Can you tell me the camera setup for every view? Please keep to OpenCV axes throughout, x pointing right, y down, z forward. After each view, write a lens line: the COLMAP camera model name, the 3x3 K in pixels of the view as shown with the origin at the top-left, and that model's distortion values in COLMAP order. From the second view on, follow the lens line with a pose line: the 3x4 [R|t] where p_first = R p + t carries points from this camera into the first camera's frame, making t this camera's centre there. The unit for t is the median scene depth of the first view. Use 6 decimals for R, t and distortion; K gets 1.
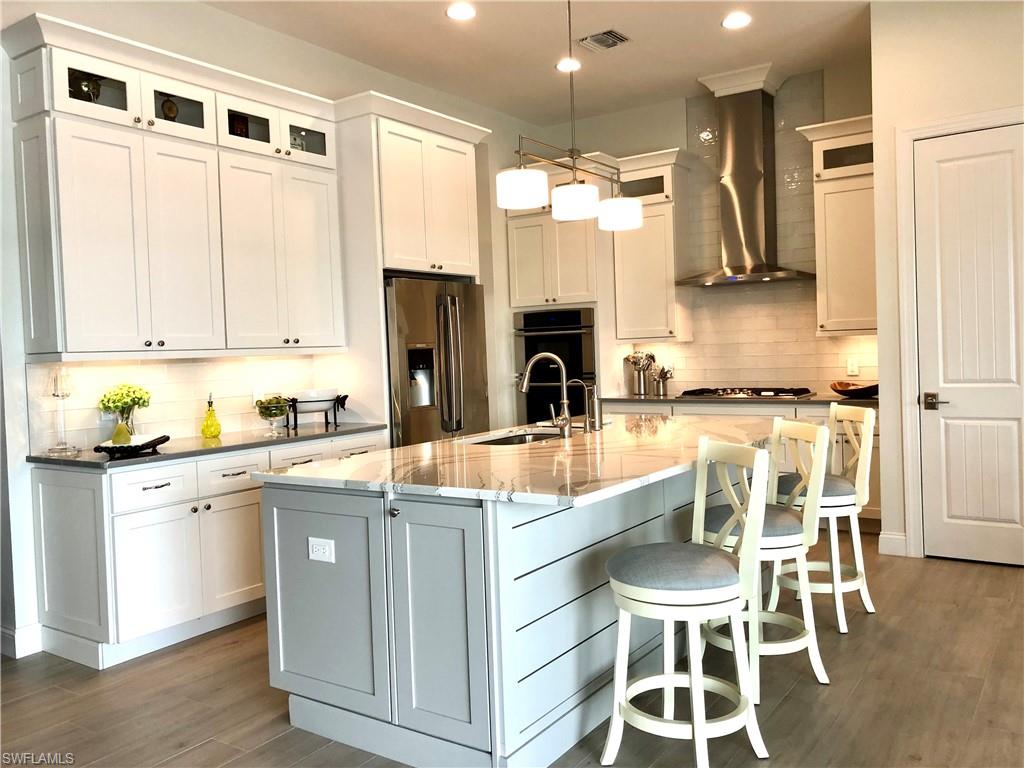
lens RADIAL K [[834.1, 0, 509.0], [0, 834.1, 376.9], [0, 0, 1]] dist [0.045427, -0.056654]
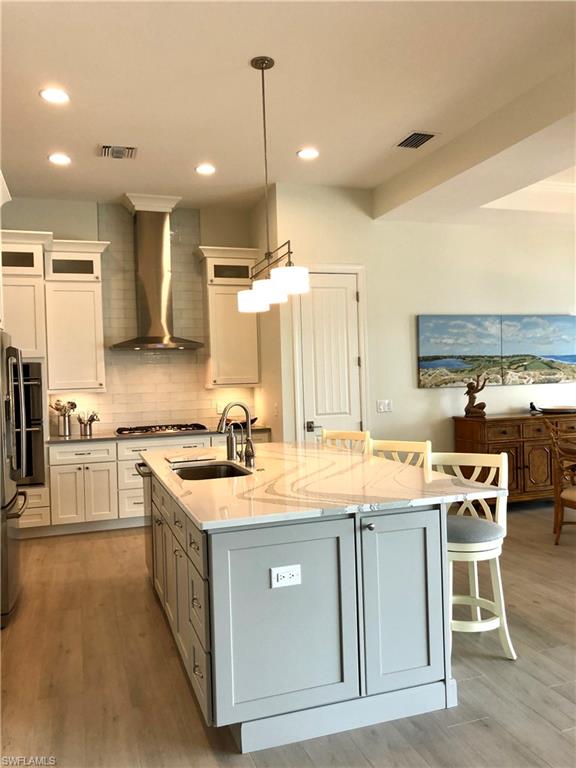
lens RADIAL K [[625.6, 0, 292.1], [0, 625.6, 385.8], [0, 0, 1]] dist [0.045427, -0.056654]
pose [[0.595053, 0.003079, 0.803680, -0.398873], [0.036360, 0.998866, -0.030749, -0.011906], [-0.802863, 0.047519, 0.594266, 0.205985]]
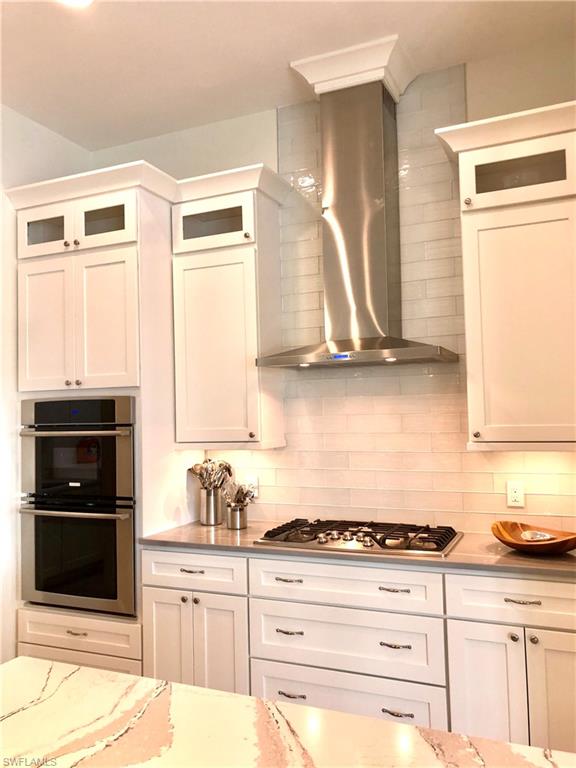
lens RADIAL K [[625.6, 0, 290.8], [0, 625.6, 382.8], [0, 0, 1]] dist [0.045427, -0.056654]
pose [[0.981994, 0.022563, 0.187560, 0.131080], [-0.005672, 0.995916, -0.090109, -0.050906], [-0.188827, 0.087422, 0.978111, 0.505672]]
